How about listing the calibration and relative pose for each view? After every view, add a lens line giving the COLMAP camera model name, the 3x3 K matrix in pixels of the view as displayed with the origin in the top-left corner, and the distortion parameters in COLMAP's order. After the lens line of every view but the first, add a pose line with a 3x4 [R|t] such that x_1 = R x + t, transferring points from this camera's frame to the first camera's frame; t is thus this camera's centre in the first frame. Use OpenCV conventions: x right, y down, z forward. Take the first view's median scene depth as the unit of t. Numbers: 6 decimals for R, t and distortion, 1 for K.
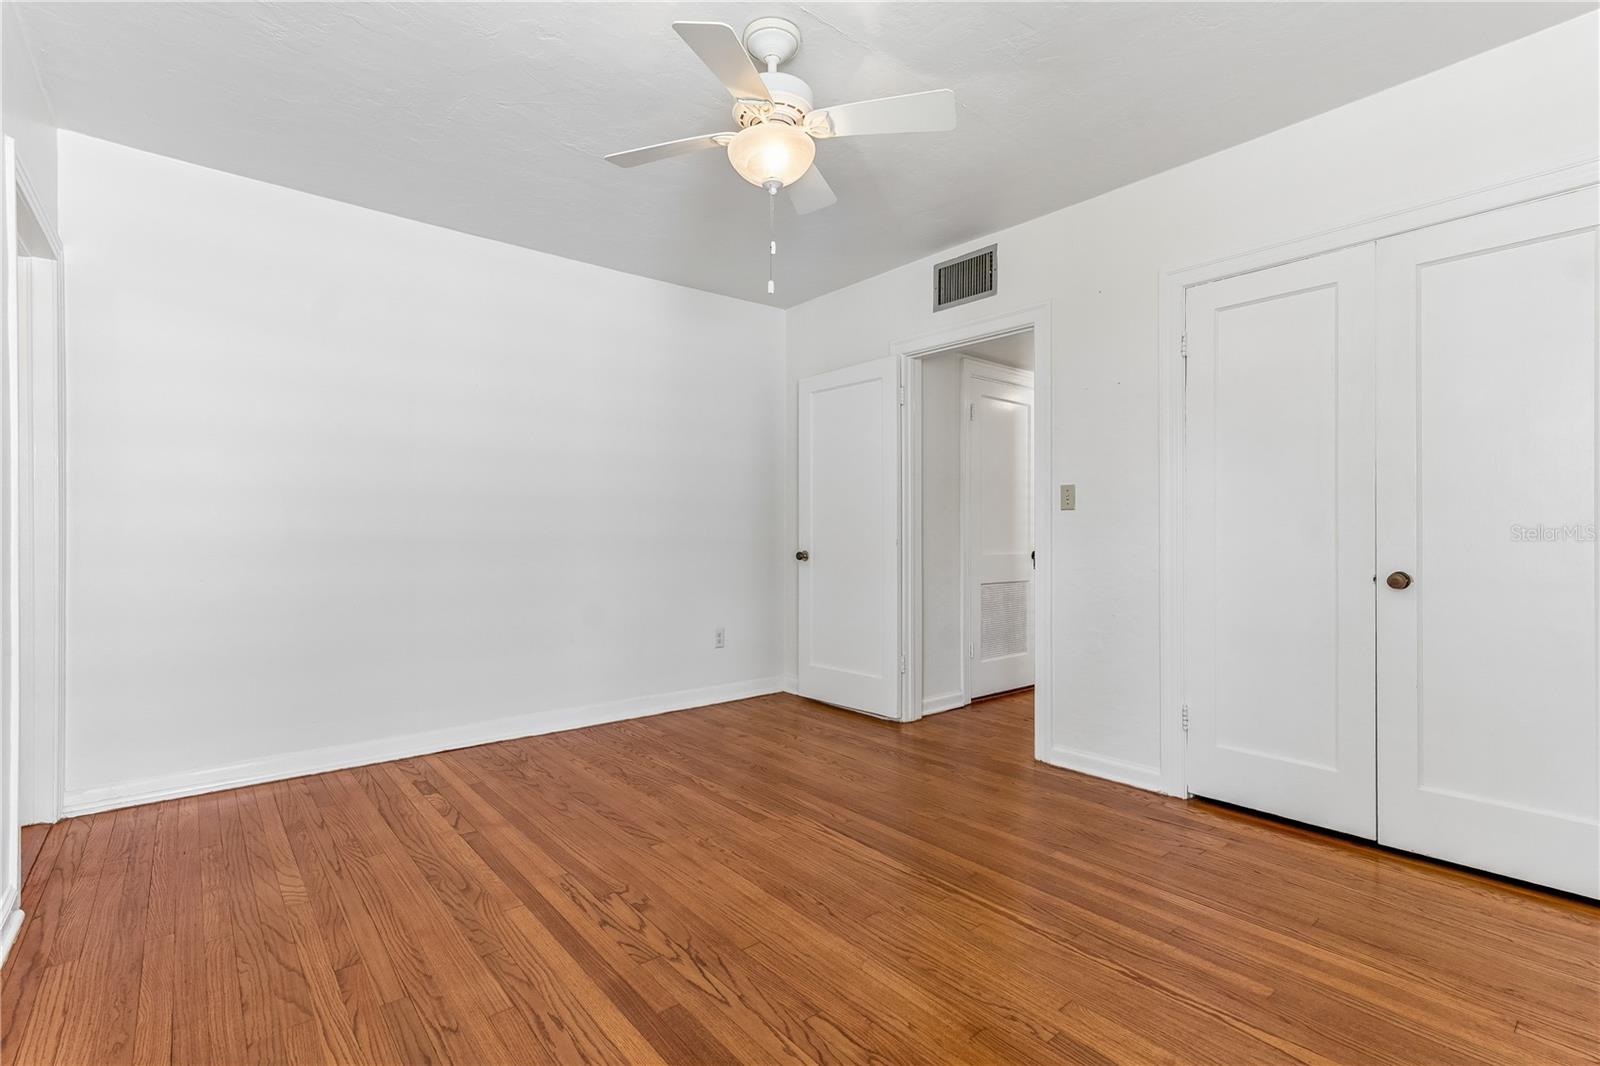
lens RADIAL K [[734.7, 0, 799.9], [0, 734.7, 531.2], [0, 0, 1]] dist [-0.006357, 0.005647]
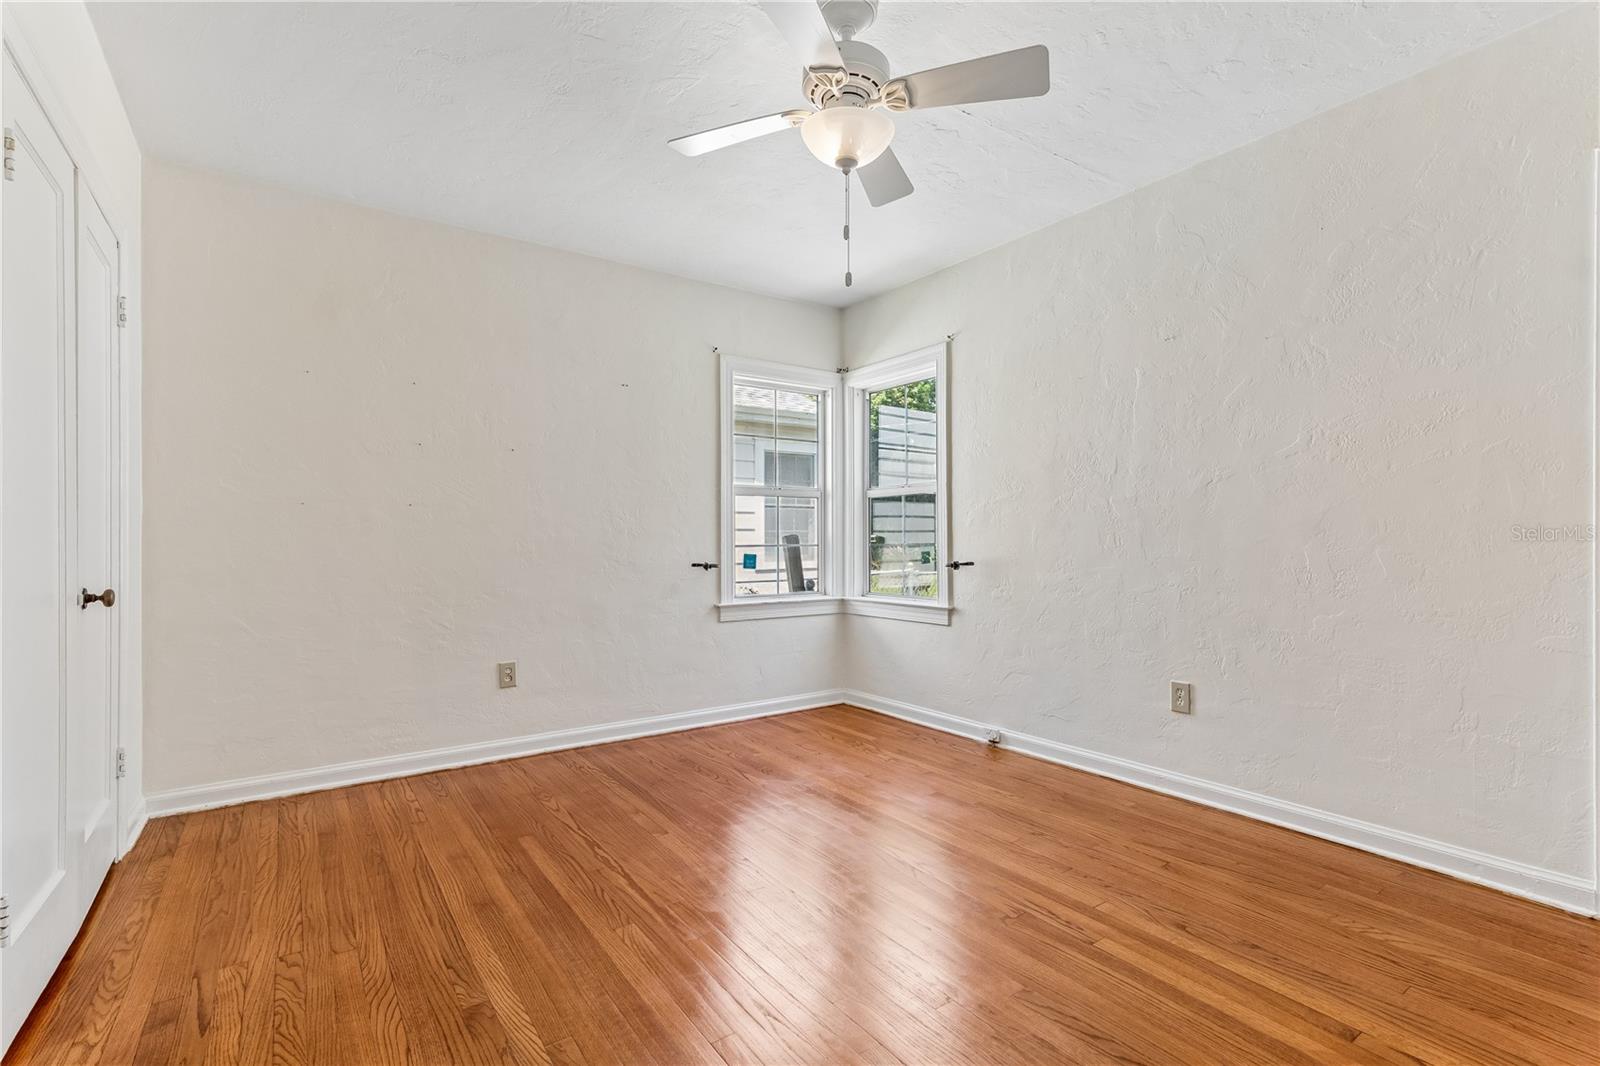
lens RADIAL K [[734.7, 0, 800.7], [0, 734.7, 535.5], [0, 0, 1]] dist [-0.006357, 0.005647]
pose [[-0.996136, 0.001614, 0.087814, -0.061128], [0.001324, 0.999993, -0.003363, 0.000709], [-0.087819, -0.003234, -0.996131, 1.955427]]
